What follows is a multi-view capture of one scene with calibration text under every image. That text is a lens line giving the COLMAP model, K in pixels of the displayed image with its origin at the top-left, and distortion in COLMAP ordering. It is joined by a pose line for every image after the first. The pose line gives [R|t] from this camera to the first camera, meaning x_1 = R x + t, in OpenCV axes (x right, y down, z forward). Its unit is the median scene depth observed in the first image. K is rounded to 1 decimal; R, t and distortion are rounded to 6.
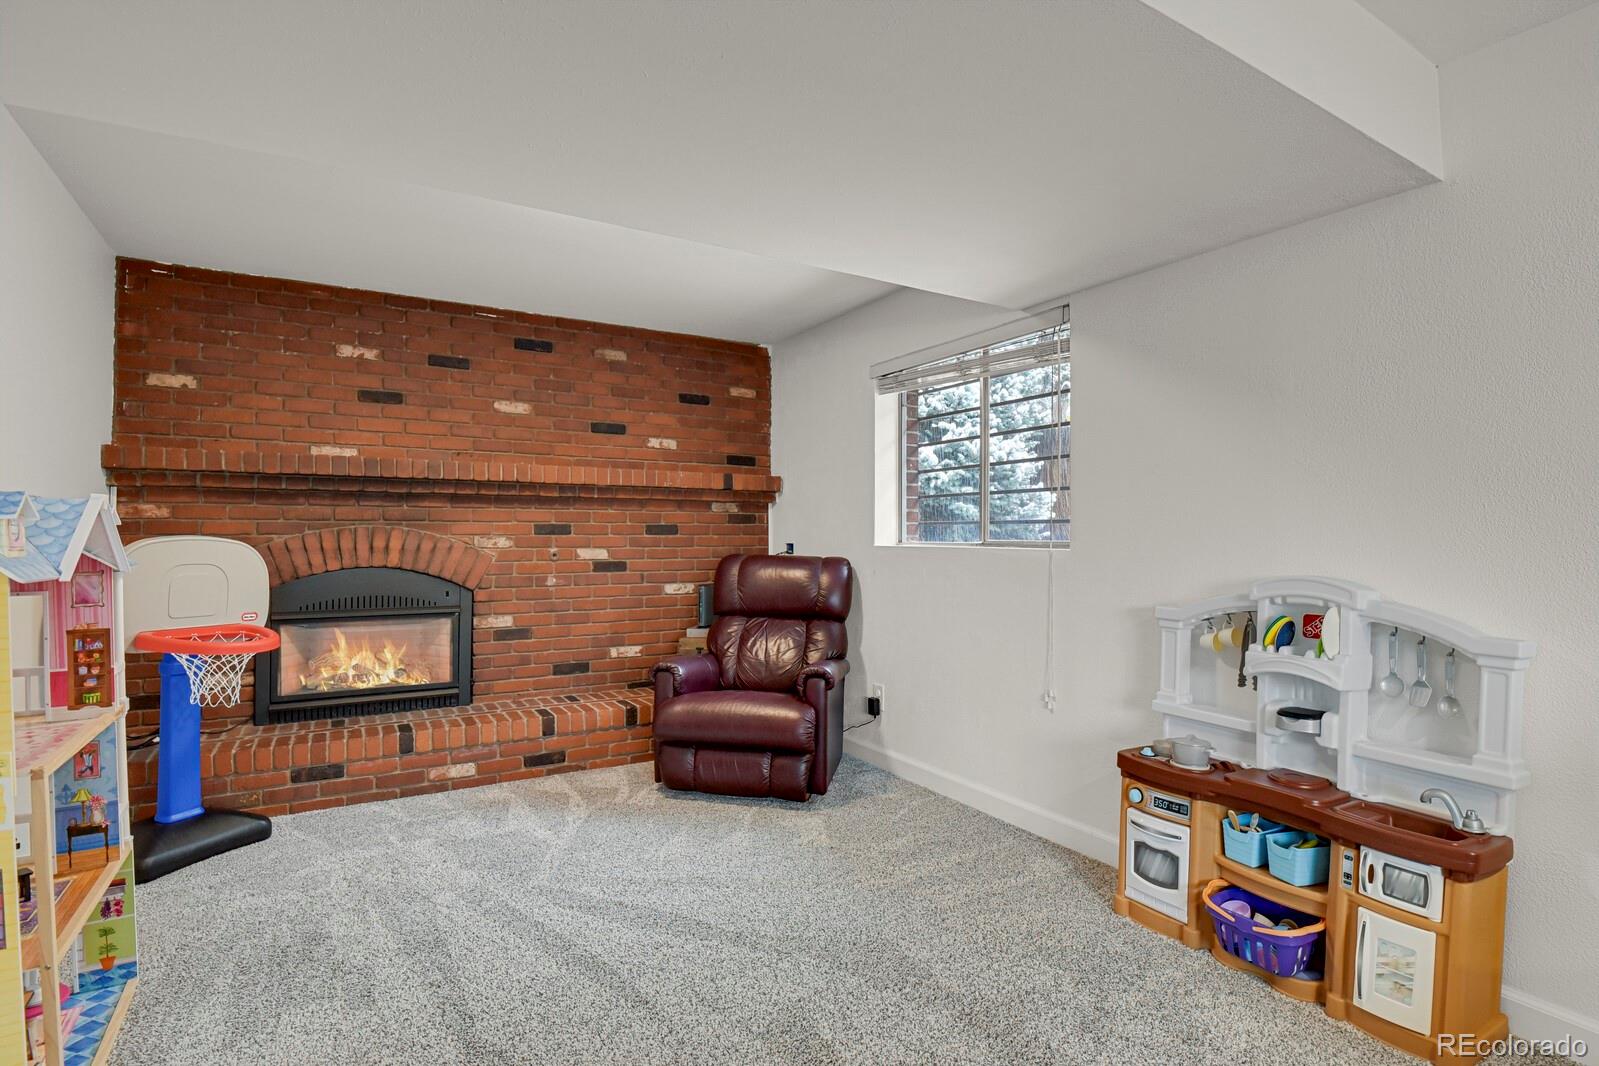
lens RADIAL K [[785.5, 0, 804.7], [0, 785.5, 527.3], [0, 0, 1]] dist [-0.018632, -0.001008]
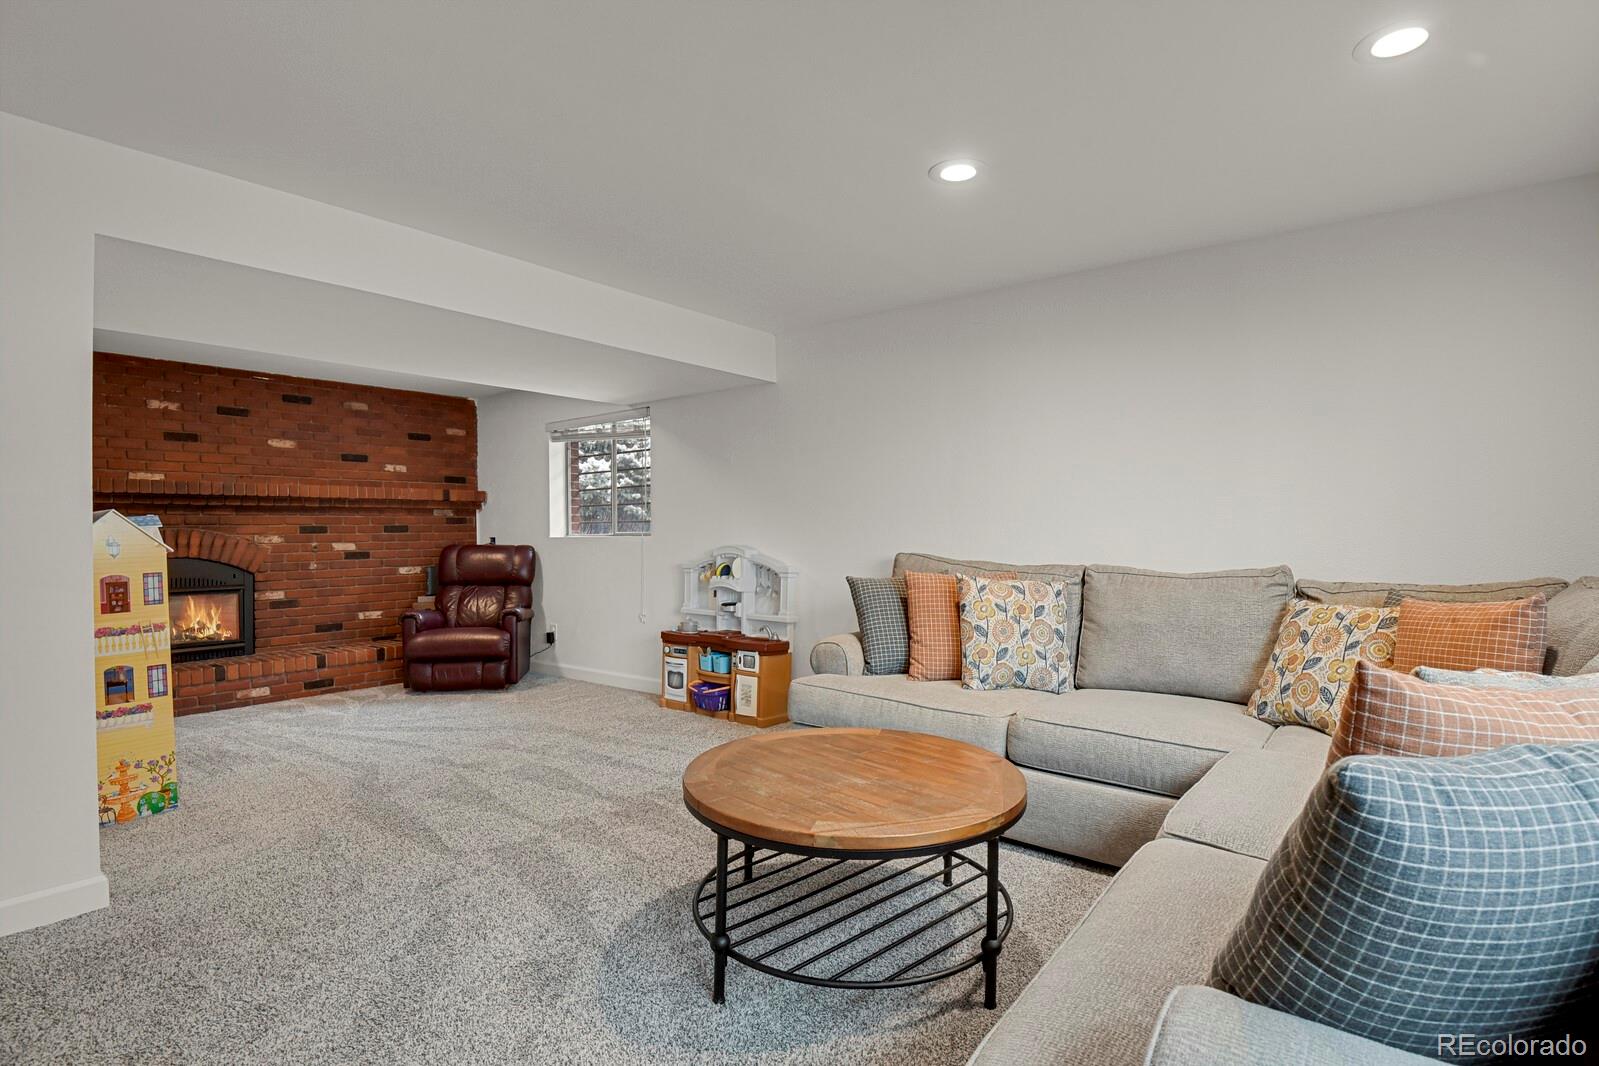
lens RADIAL K [[785.5, 0, 804.7], [0, 785.5, 527.3], [0, 0, 1]] dist [-0.018632, -0.001008]
pose [[0.935293, -0.011690, 0.353681, 0.010741], [0.010297, 0.999930, 0.005820, -0.000853], [-0.353724, -0.001801, 0.935348, -0.674437]]
